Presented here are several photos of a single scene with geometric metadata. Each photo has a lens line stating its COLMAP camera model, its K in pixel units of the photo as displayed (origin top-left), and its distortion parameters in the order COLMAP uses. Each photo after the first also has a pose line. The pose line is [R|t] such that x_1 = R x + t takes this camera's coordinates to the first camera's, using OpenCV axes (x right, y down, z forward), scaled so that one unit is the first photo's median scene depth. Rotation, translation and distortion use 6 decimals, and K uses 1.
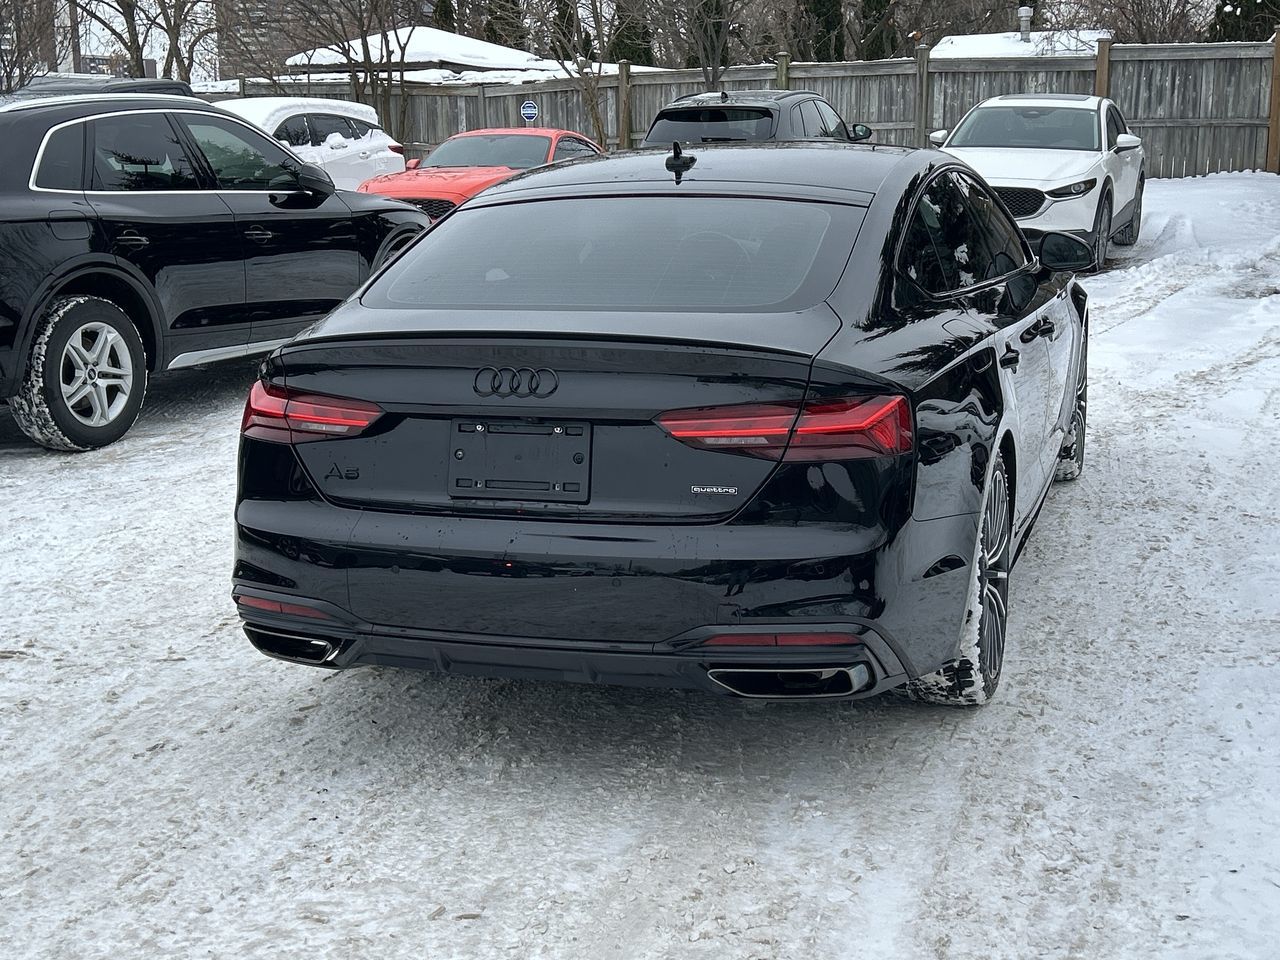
lens RADIAL K [[1718.9, 0, 652.6], [0, 1718.9, 483.5], [0, 0, 1]] dist [0.182302, -0.494859]
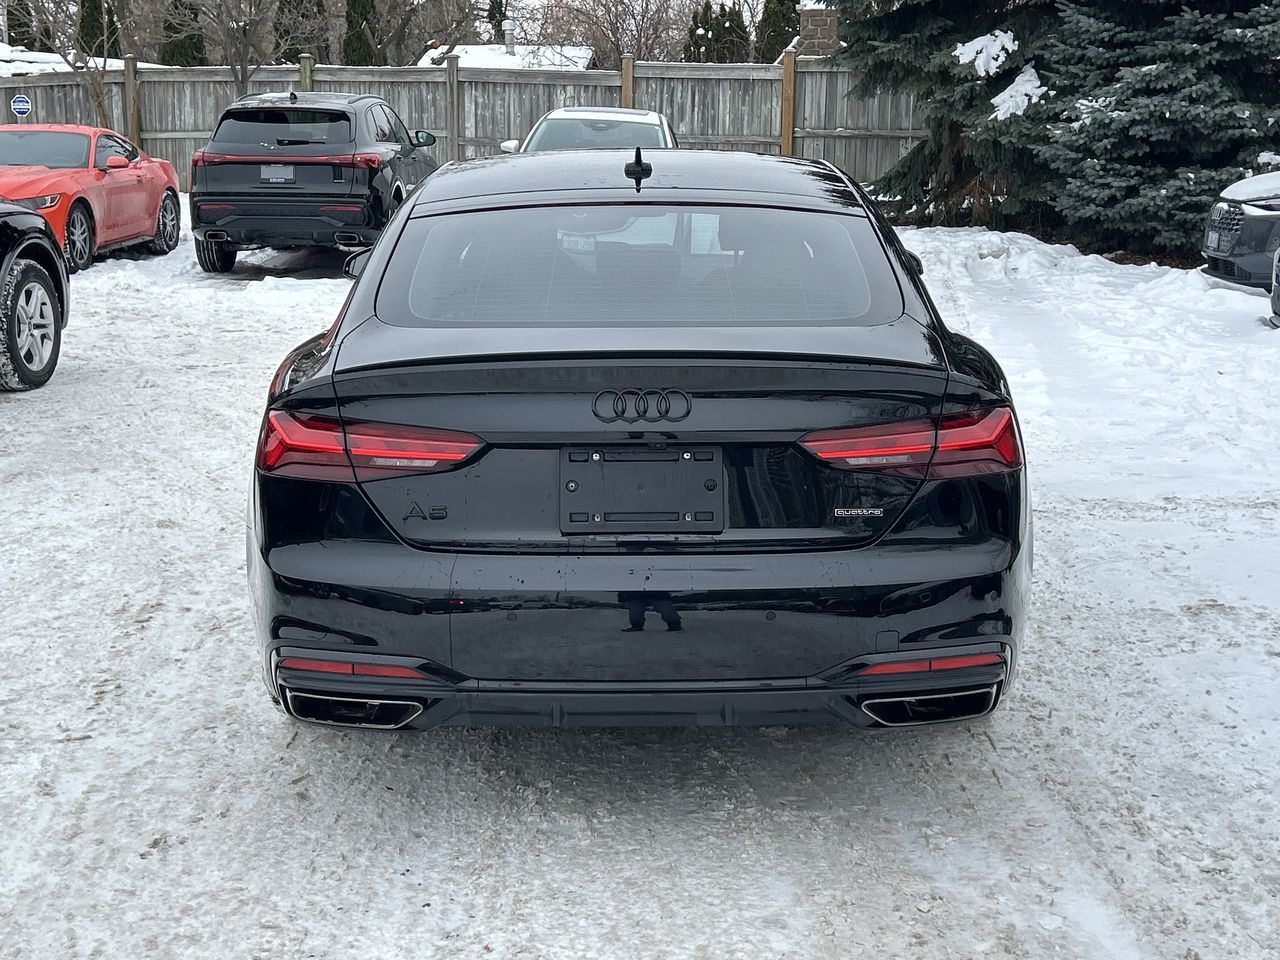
lens RADIAL K [[1718.9, 0, 652.6], [0, 1718.9, 483.5], [0, 0, 1]] dist [0.182302, -0.494859]
pose [[0.948617, -0.042462, 0.313565, -0.064041], [0.043838, 0.999035, 0.002666, -0.003404], [-0.313376, 0.011217, 0.949563, 0.021718]]
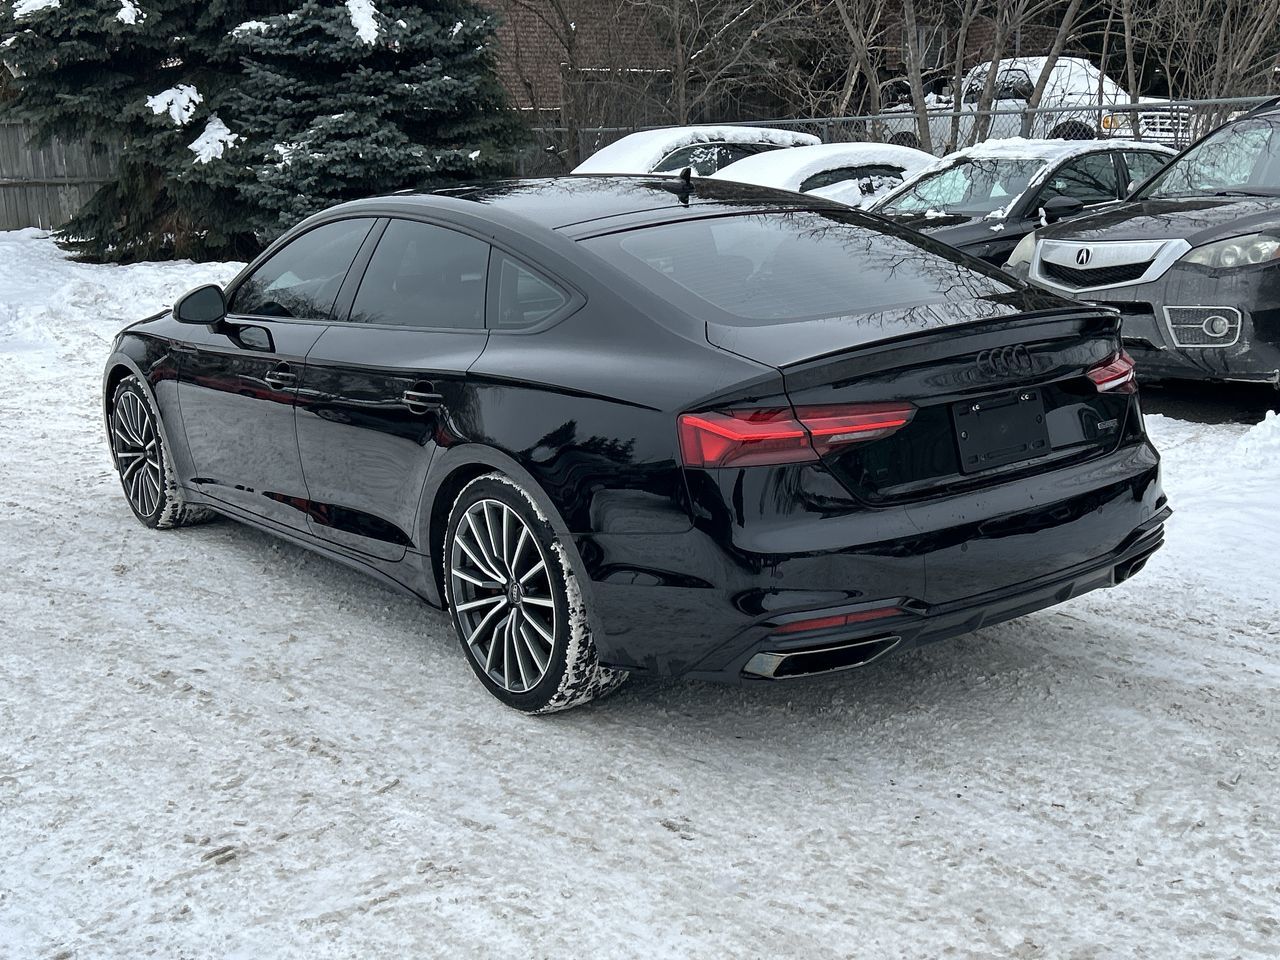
lens RADIAL K [[1483.5, 0, 640.0], [0, 1483.5, 480.0], [0, 0, 1]] dist [0.146302, -0.369142]
pose [[0.578537, -0.174460, 0.796780, -0.180418], [0.189848, 0.978831, 0.076474, -0.018277], [-0.793254, 0.107024, 0.599411, 0.105831]]
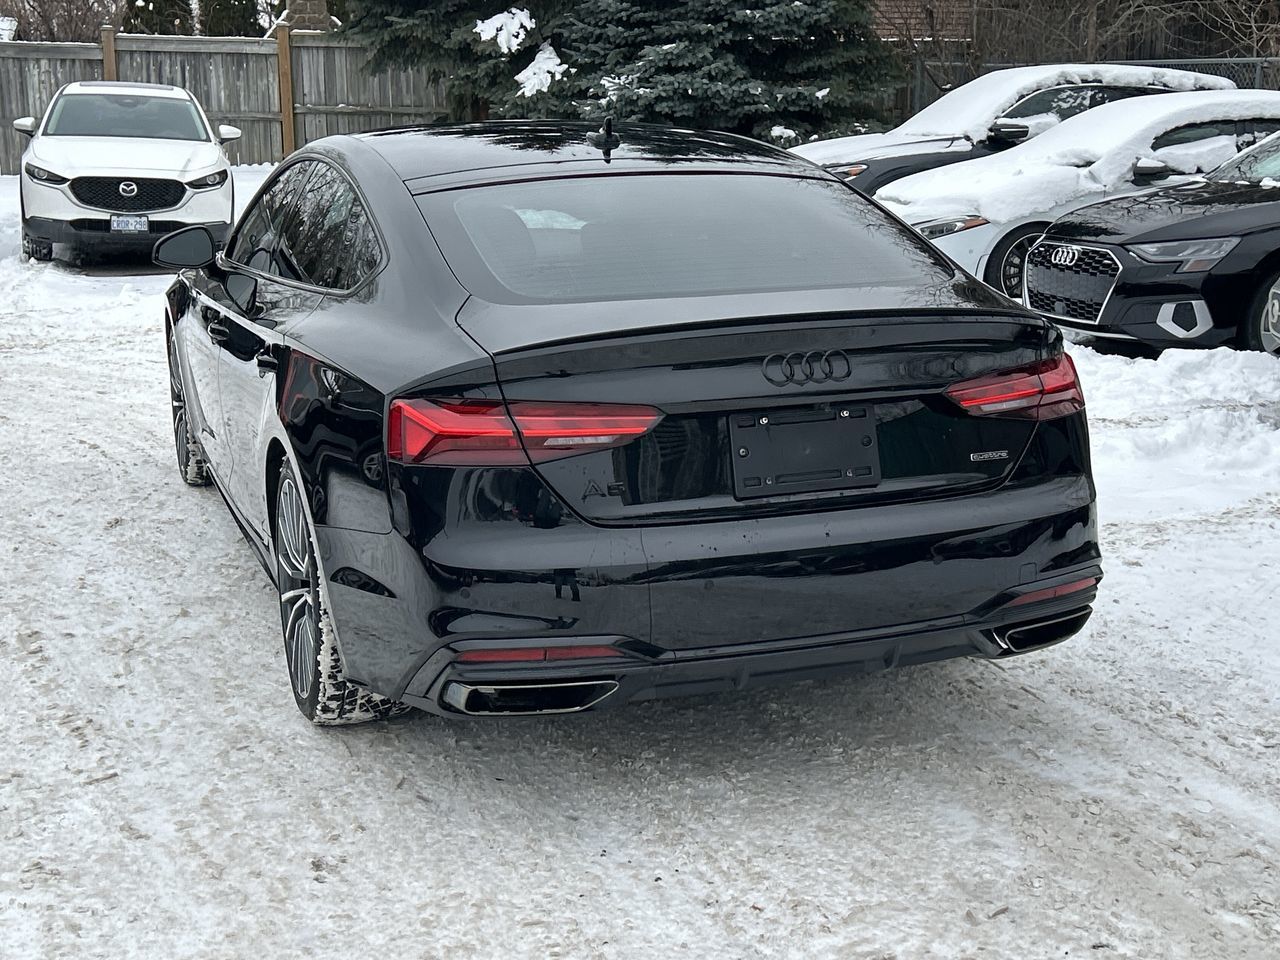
lens RADIAL K [[1718.9, 0, 652.6], [0, 1718.9, 483.5], [0, 0, 1]] dist [0.182302, -0.494859]
pose [[0.787618, -0.118568, 0.604648, -0.127616], [0.117259, 0.992220, 0.041825, -0.007948], [-0.604903, 0.037958, 0.795394, 0.052717]]
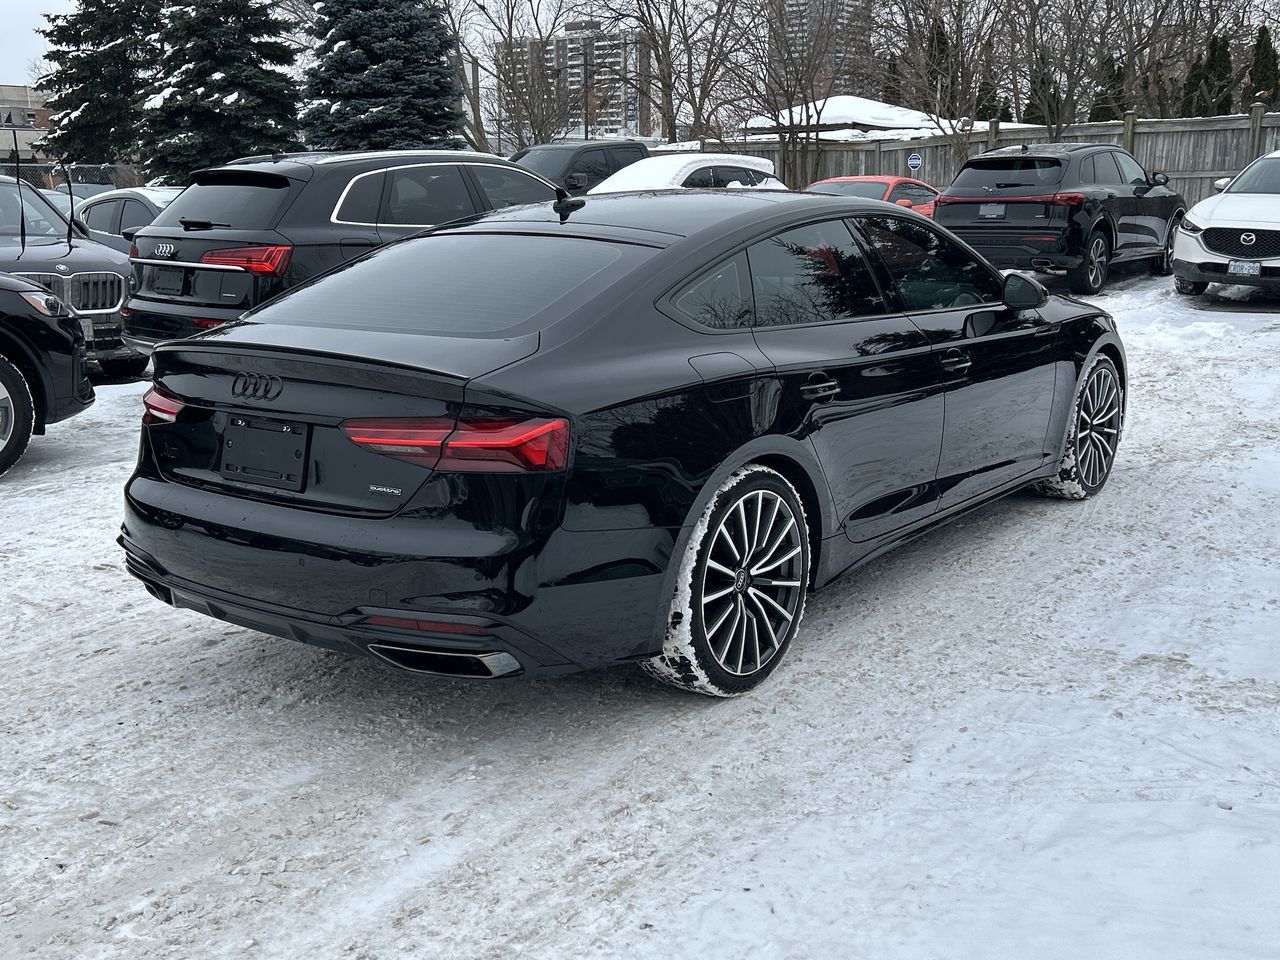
lens RADIAL K [[1326.9, 0, 644.1], [0, 1326.9, 487.1], [0, 0, 1]] dist [0.126229, -0.255979]
pose [[0.944928, 0.077771, -0.317902, 0.083560], [-0.069429, 0.996882, 0.037506, -0.007522], [0.319828, -0.013369, 0.947381, 0.035472]]
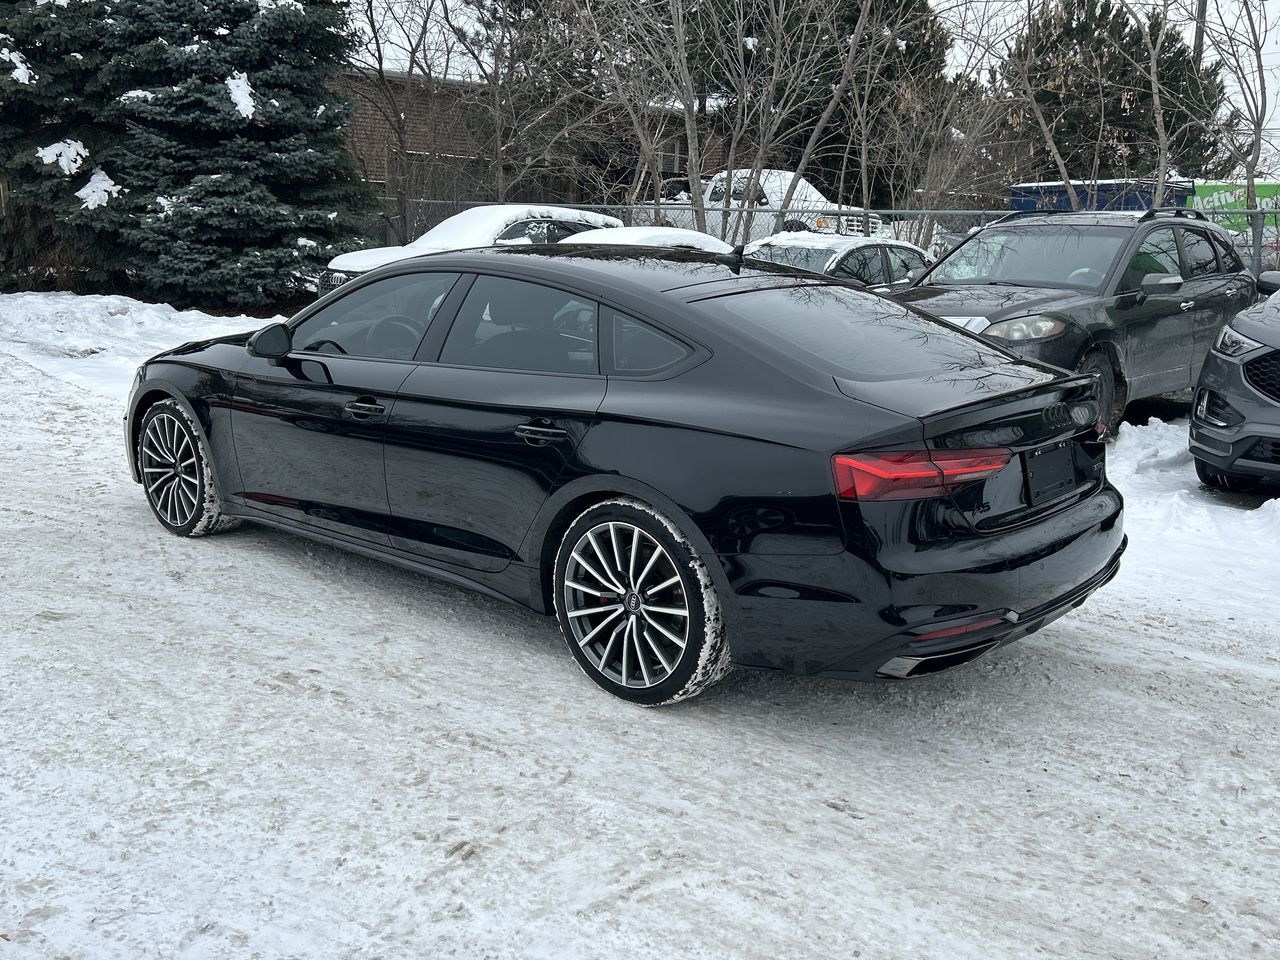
lens RADIAL K [[1167.5, 0, 643.9], [0, 1167.5, 474.2], [0, 0, 1]] dist [0.081554, -0.110372]
pose [[0.400821, -0.159978, 0.902081, -0.193892], [0.156783, 0.982089, 0.104503, -0.029371], [-0.902641, 0.099543, 0.418724, 0.158559]]
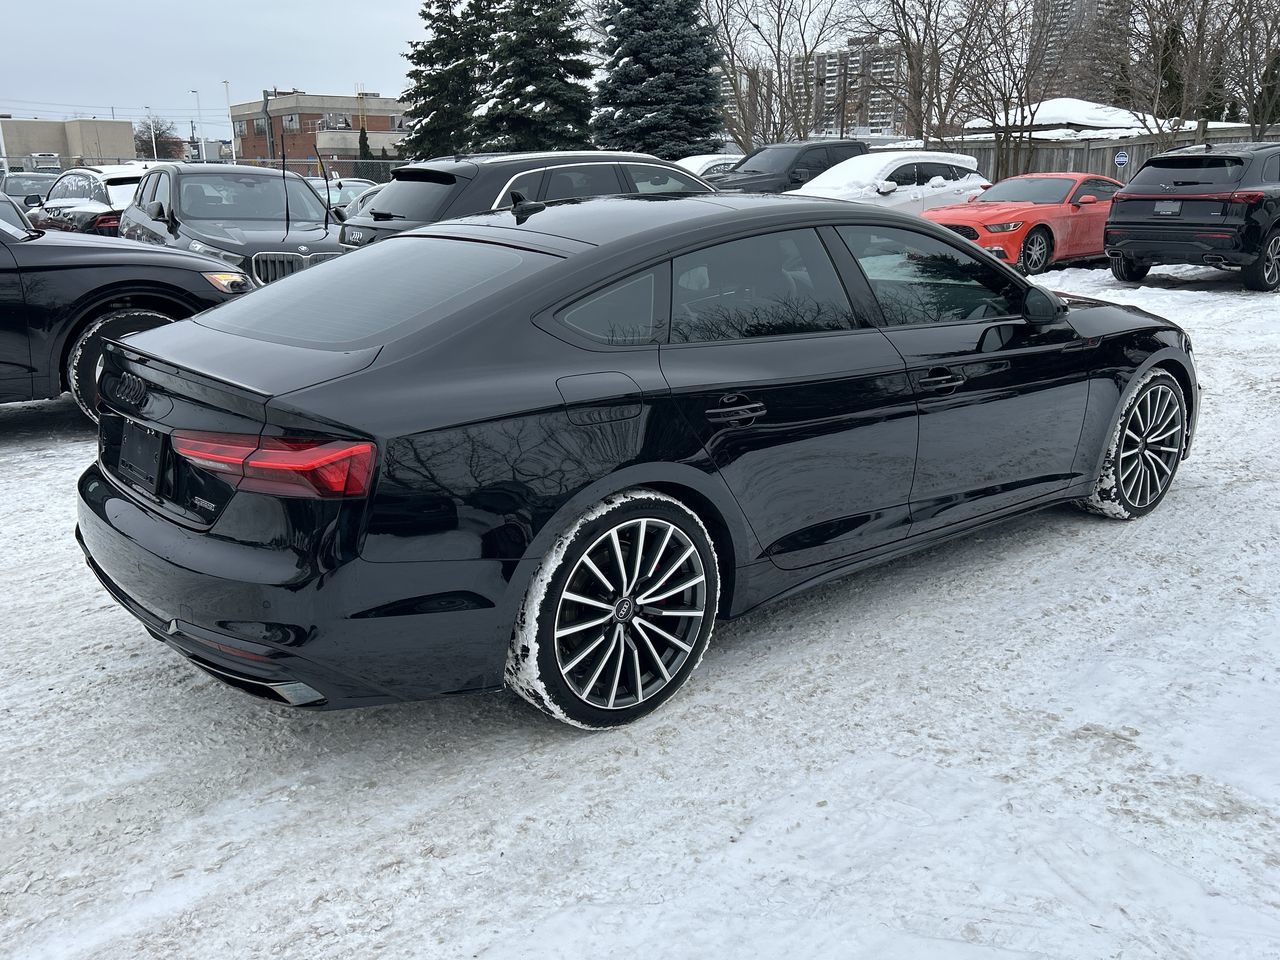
lens RADIAL K [[1088.8, 0, 642.8], [0, 1088.8, 478.6], [0, 0, 1]] dist [0.064664, -0.066080]
pose [[0.844225, 0.154412, -0.513265, 0.111732], [-0.117158, 0.987609, 0.104414, -0.020951], [0.523028, -0.028016, 0.851855, 0.091790]]
